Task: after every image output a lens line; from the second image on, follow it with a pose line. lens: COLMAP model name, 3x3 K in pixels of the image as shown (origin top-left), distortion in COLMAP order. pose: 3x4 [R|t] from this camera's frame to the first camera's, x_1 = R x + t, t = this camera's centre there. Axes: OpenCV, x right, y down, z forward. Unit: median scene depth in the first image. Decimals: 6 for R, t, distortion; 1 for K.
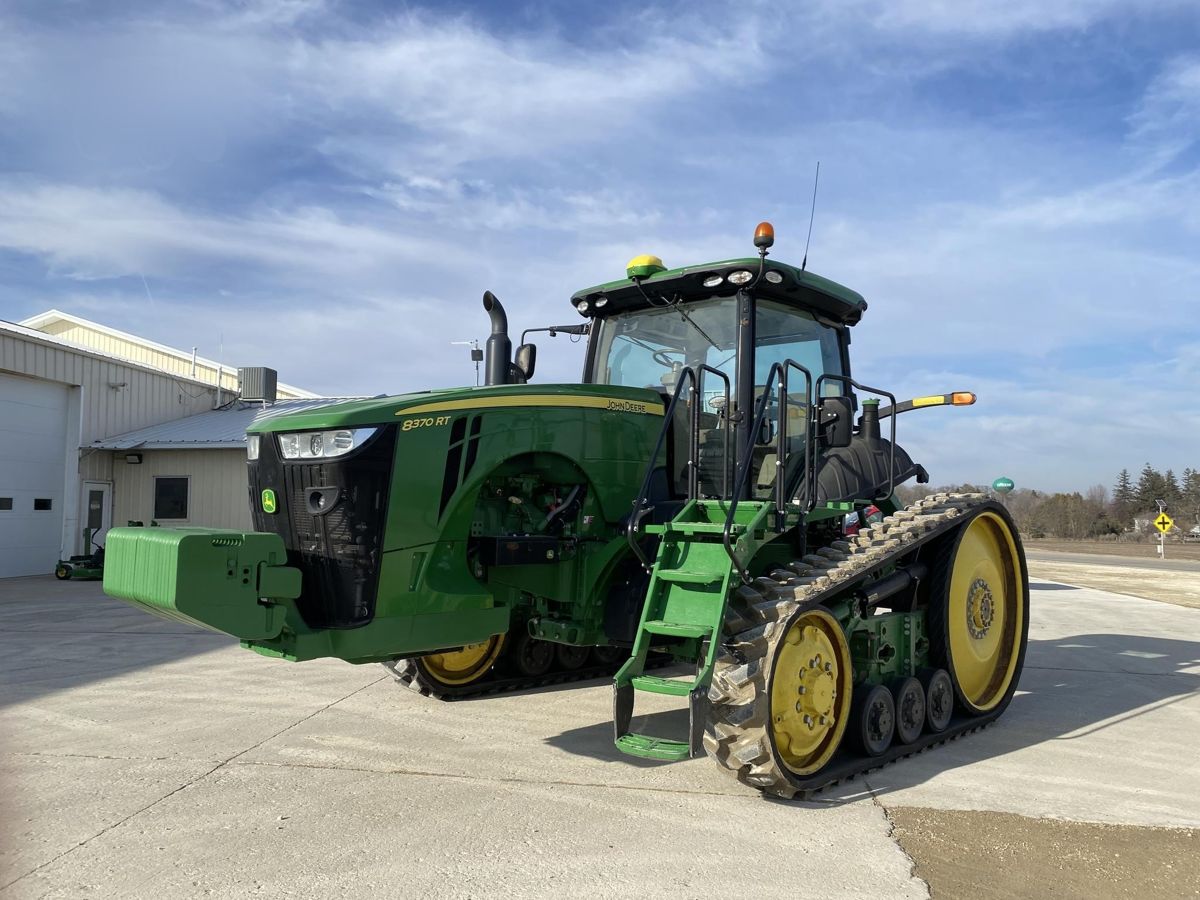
lens RADIAL K [[915.7, 0, 599.5], [0, 915.7, 443.4], [0, 0, 1]] dist [0.031207, -0.028811]
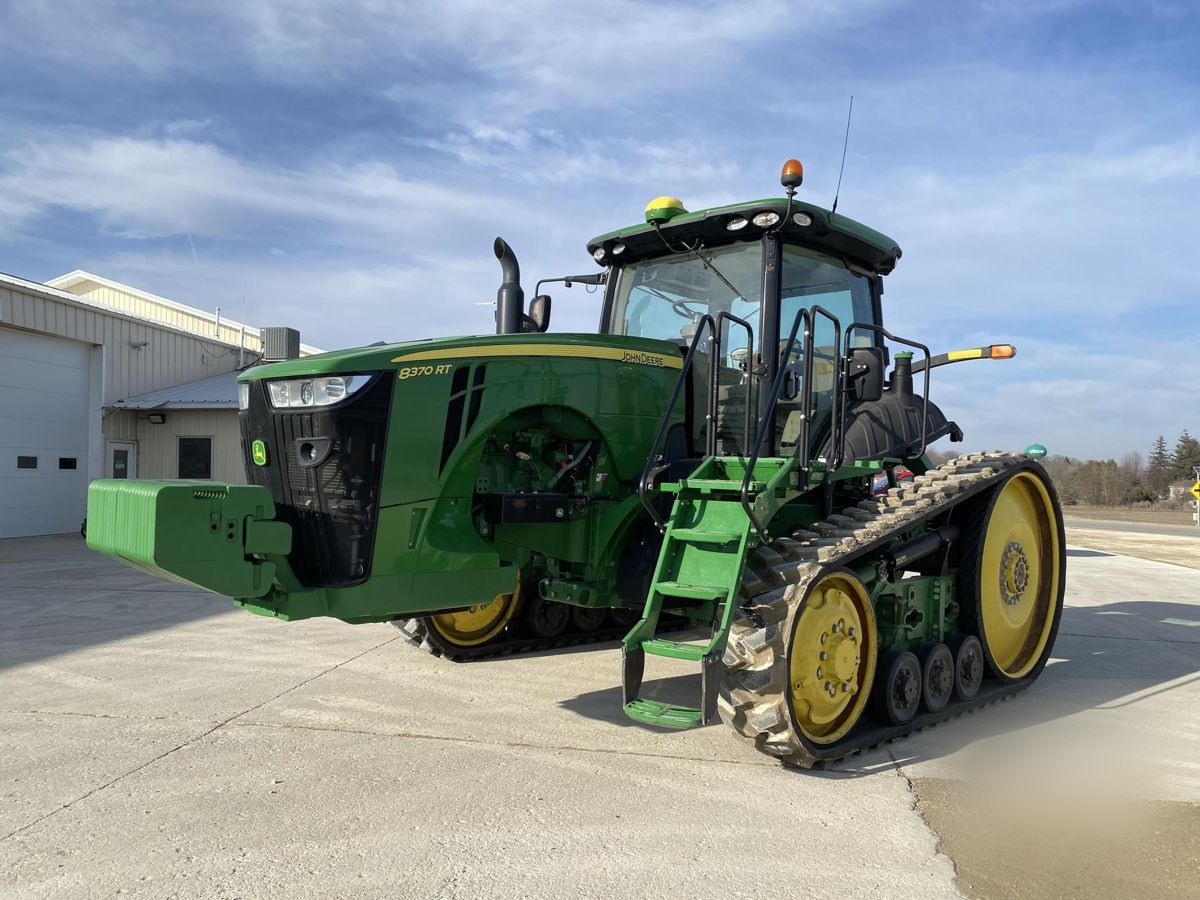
lens RADIAL K [[915.7, 0, 603.5], [0, 915.7, 459.8], [0, 0, 1]] dist [0.031207, -0.028811]
pose [[0.999655, 0.005198, -0.025744, 0.012857], [-0.003744, 0.998413, 0.056183, 0.010825], [0.025995, -0.056067, 0.998089, 0.045860]]
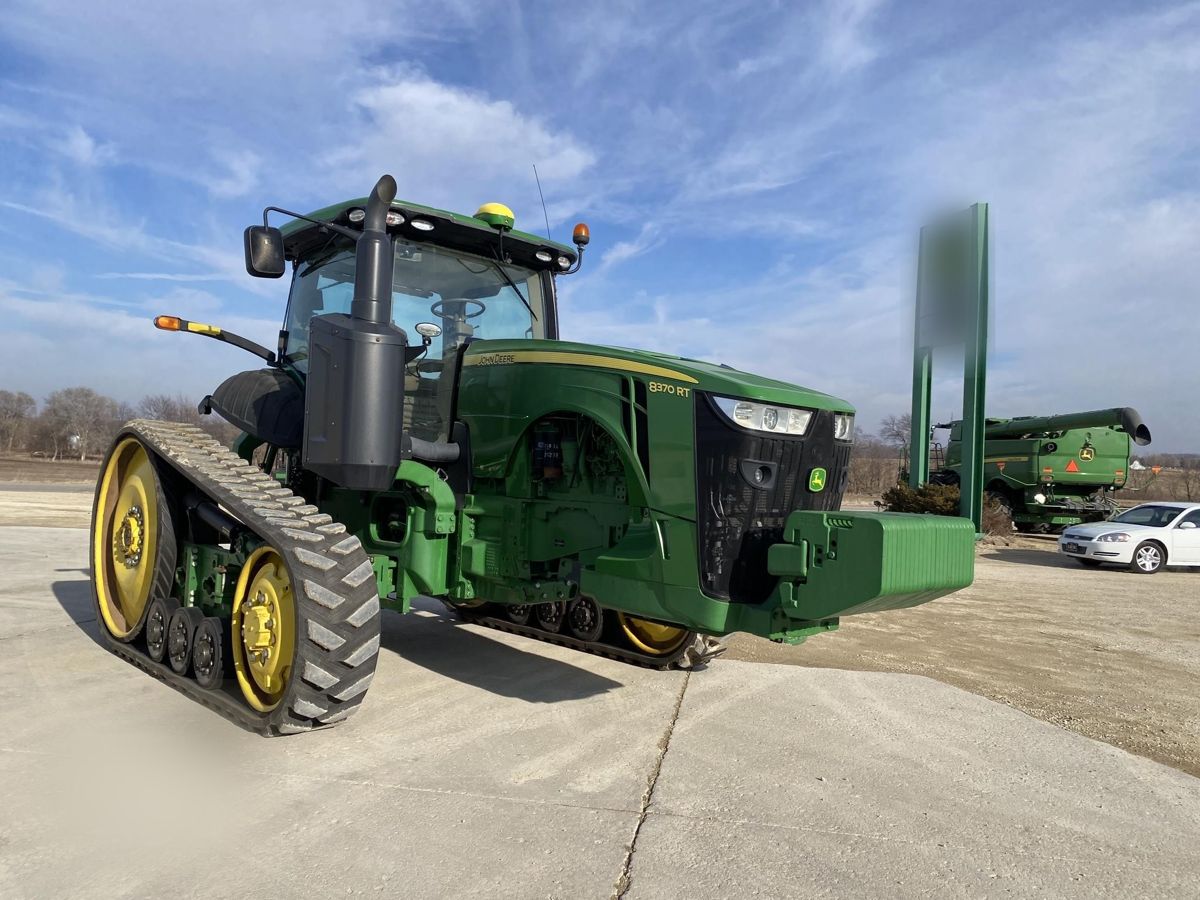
lens RADIAL K [[915.7, 0, 597.4], [0, 915.7, 446.2], [0, 0, 1]] dist [0.031207, -0.028811]
pose [[0.054839, -0.001037, 0.998495, -0.941688], [-0.113876, 0.993468, 0.007286, 0.032745], [-0.991980, -0.114104, 0.054363, 0.830120]]
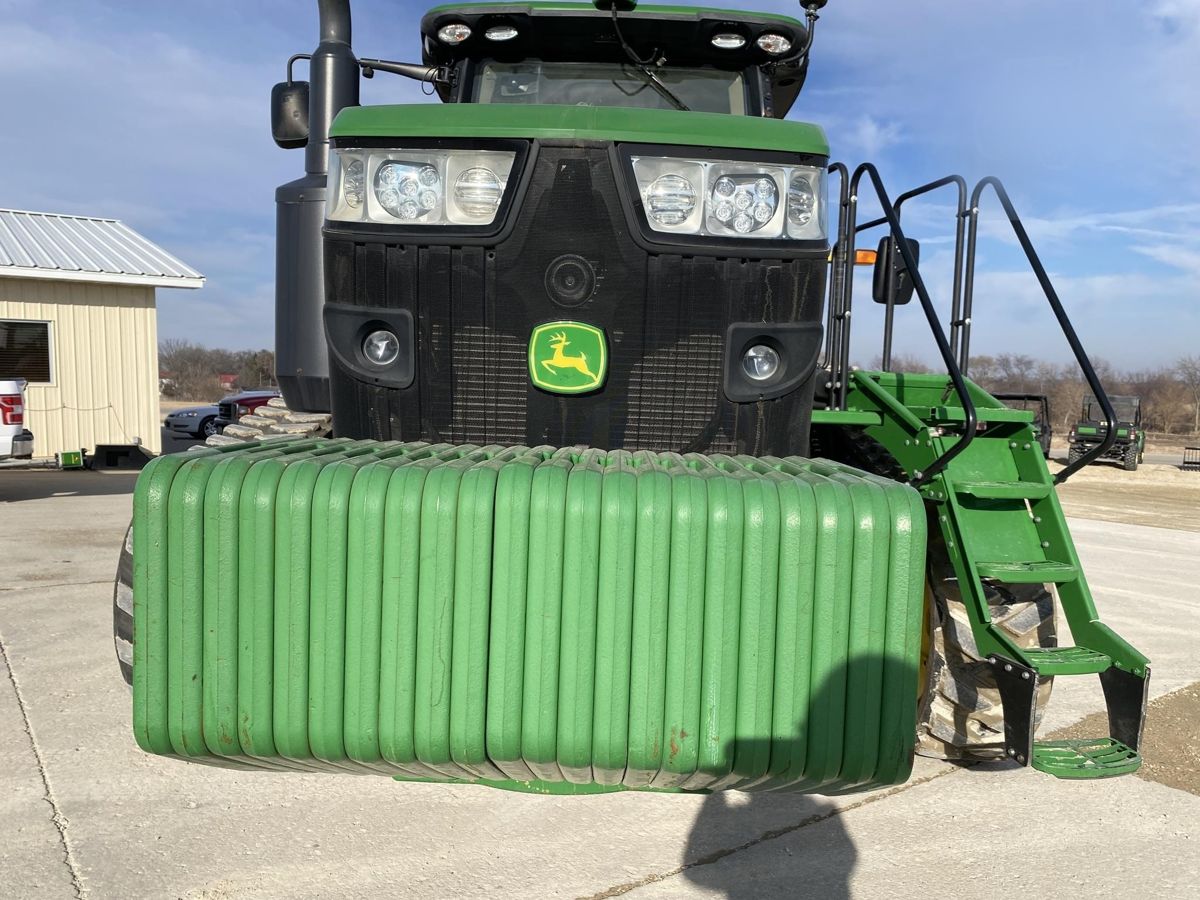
lens RADIAL K [[915.7, 0, 602.2], [0, 915.7, 454.6], [0, 0, 1]] dist [0.031207, -0.028811]
pose [[0.736445, -0.044691, 0.675020, -0.400982], [-0.062569, 0.989039, 0.133744, 0.036623], [-0.673598, -0.140731, 0.725576, 0.522234]]
